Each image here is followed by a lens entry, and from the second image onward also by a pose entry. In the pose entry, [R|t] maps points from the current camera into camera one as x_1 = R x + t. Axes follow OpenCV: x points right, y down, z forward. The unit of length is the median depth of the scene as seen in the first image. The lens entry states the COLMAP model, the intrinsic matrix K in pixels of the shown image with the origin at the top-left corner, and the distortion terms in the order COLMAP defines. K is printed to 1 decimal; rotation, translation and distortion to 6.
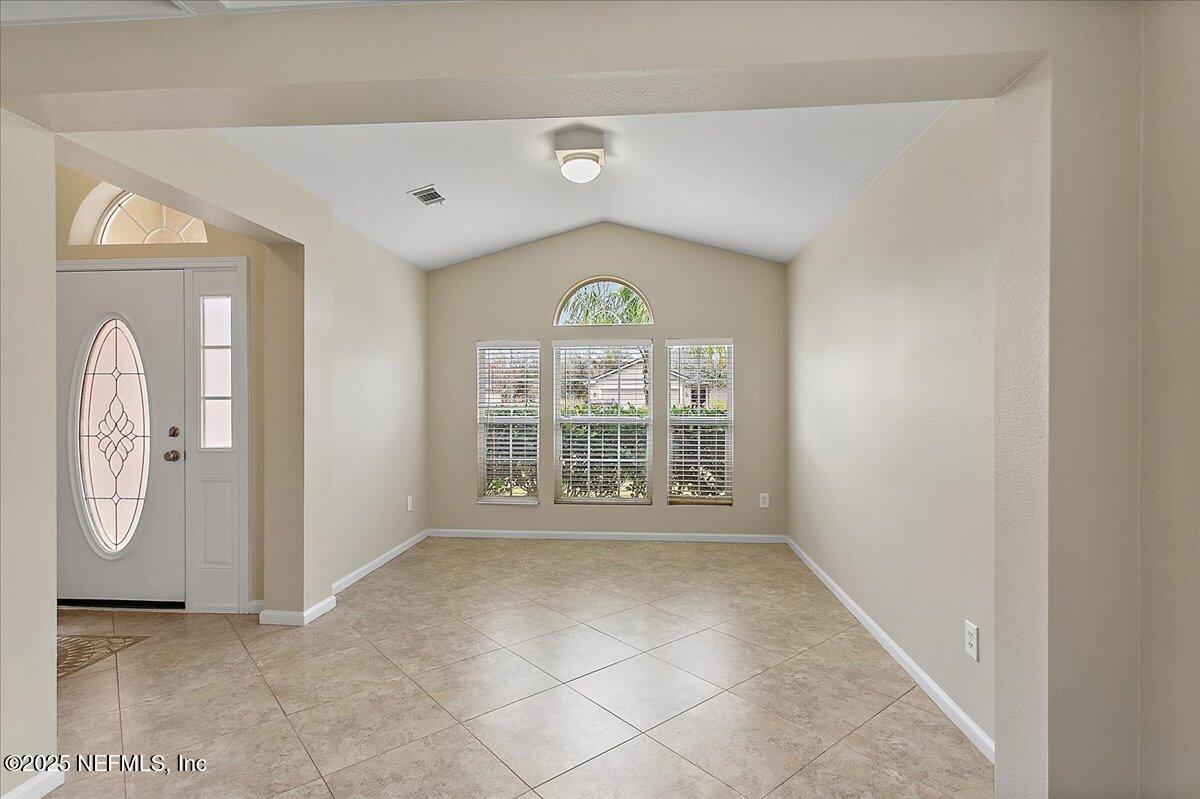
lens RADIAL K [[592.8, 0, 600.0], [0, 592.8, 399.5], [0, 0, 1]] dist [-0.000043, 0.000268]
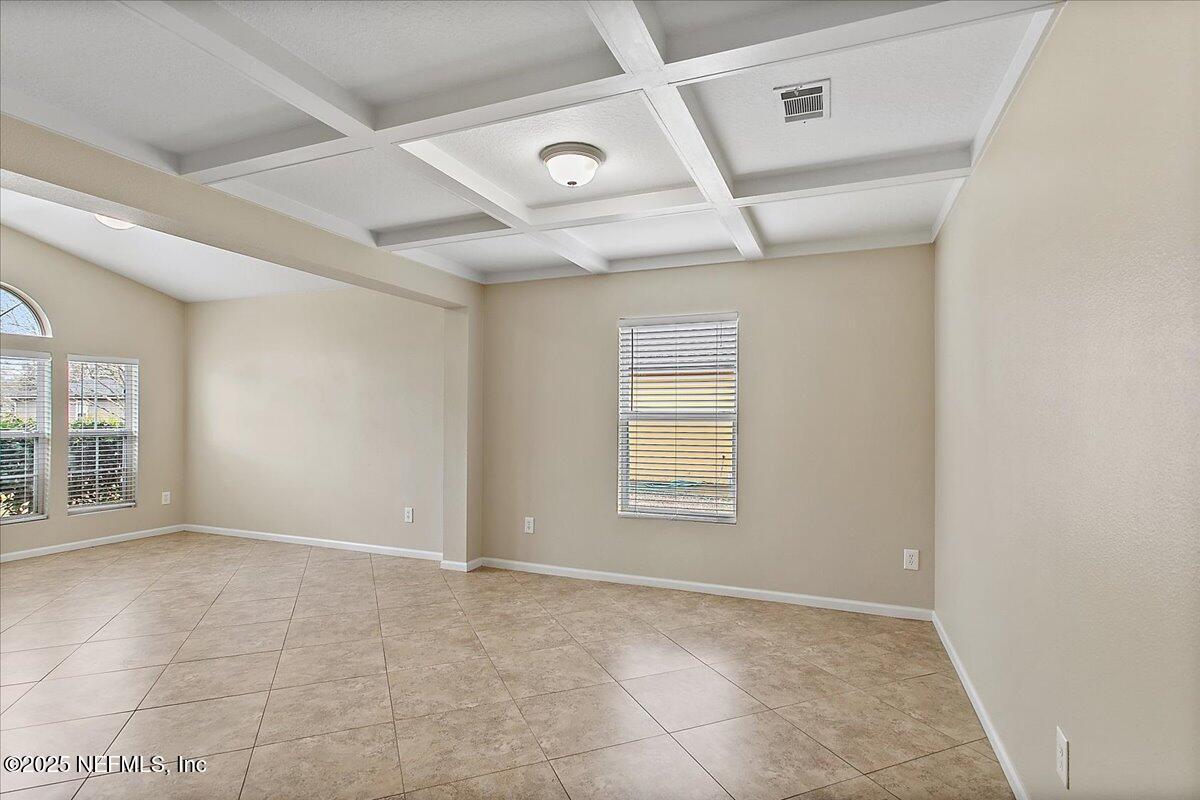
lens RADIAL K [[592.8, 0, 600.0], [0, 592.8, 400.0], [0, 0, 1]] dist [-0.000043, 0.000268]
pose [[0.308930, 0.025323, 0.950748, -0.590454], [-0.011694, 0.999671, -0.022826, -0.010295], [-0.951013, -0.004067, 0.309124, -0.200544]]
